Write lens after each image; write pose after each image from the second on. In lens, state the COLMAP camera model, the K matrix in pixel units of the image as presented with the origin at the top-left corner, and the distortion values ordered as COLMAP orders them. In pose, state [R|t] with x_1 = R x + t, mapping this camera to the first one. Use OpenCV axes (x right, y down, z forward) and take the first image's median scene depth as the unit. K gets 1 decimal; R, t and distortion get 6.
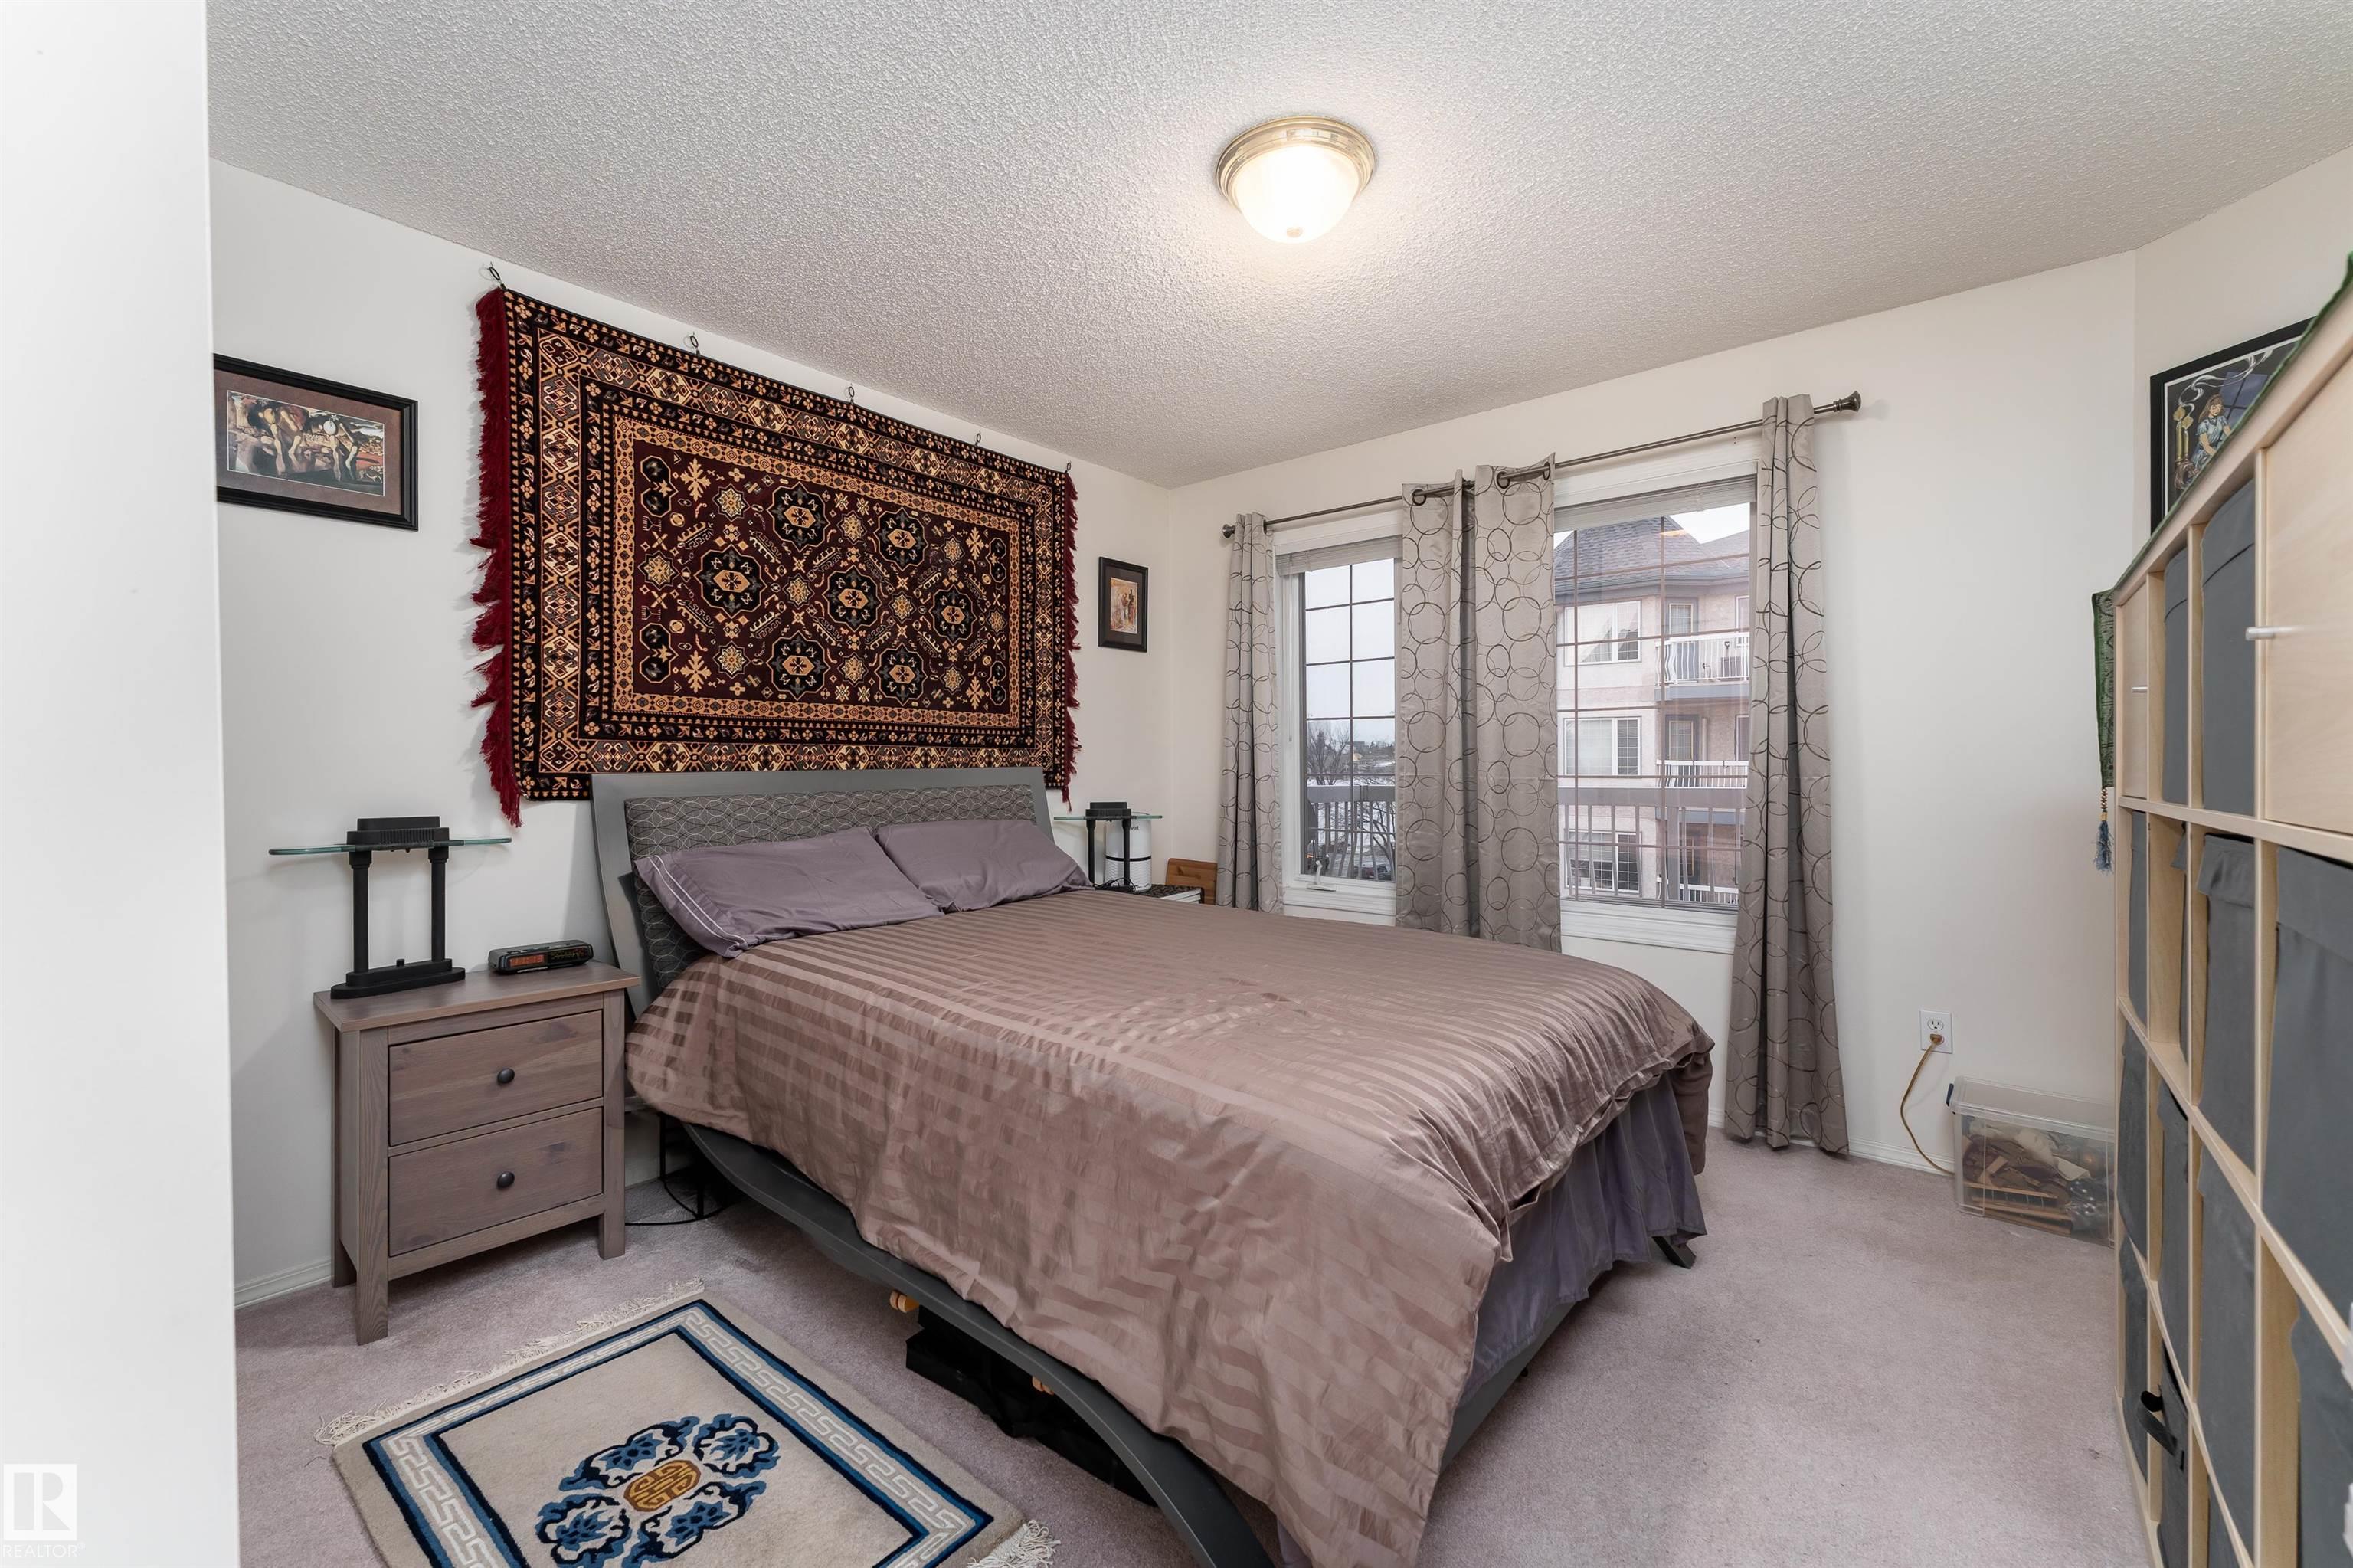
lens RADIAL K [[962.0, 0, 1177.7], [0, 962.0, 775.9], [0, 0, 1]] dist [0.001638, -0.000672]
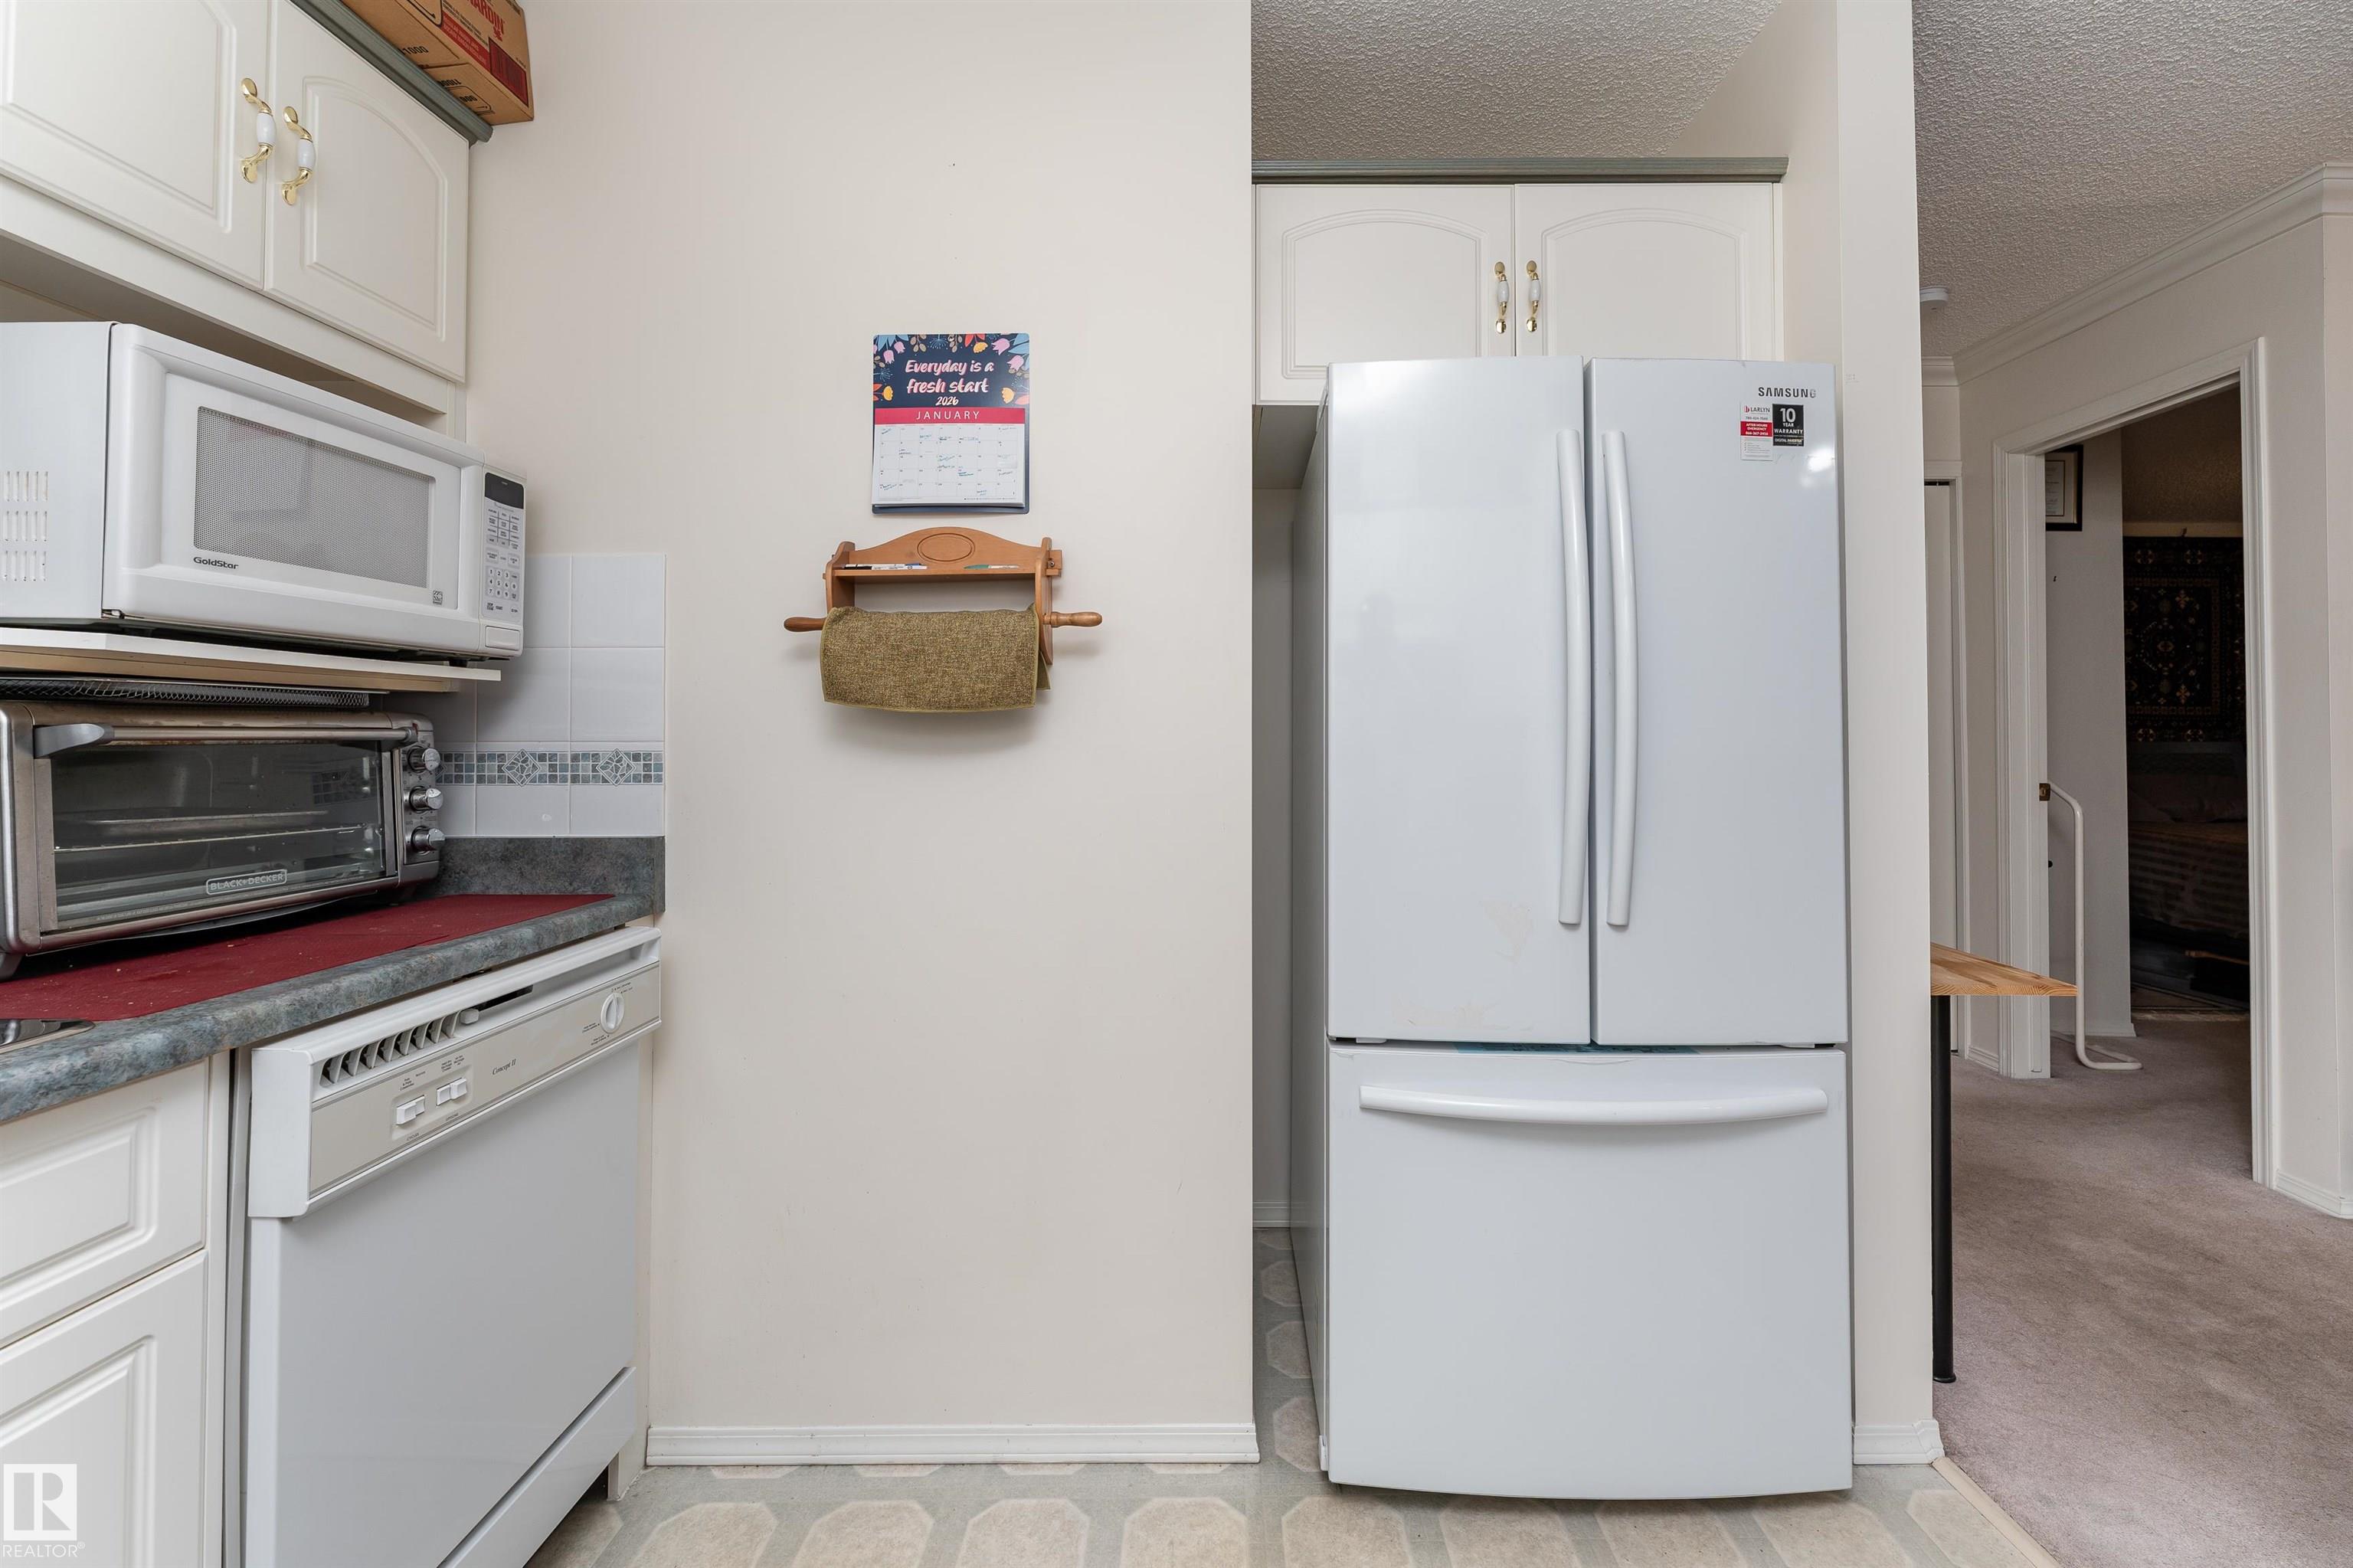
lens RADIAL K [[1030.8, 0, 1220.7], [0, 1030.8, 724.1], [0, 0, 1]] dist [-0.001563, -0.000194]
pose [[0.631403, -0.006977, -0.775423, 0.101348], [-0.008474, 0.999838, -0.015896, 0.003453], [0.775409, 0.016608, 0.631241, -1.291940]]
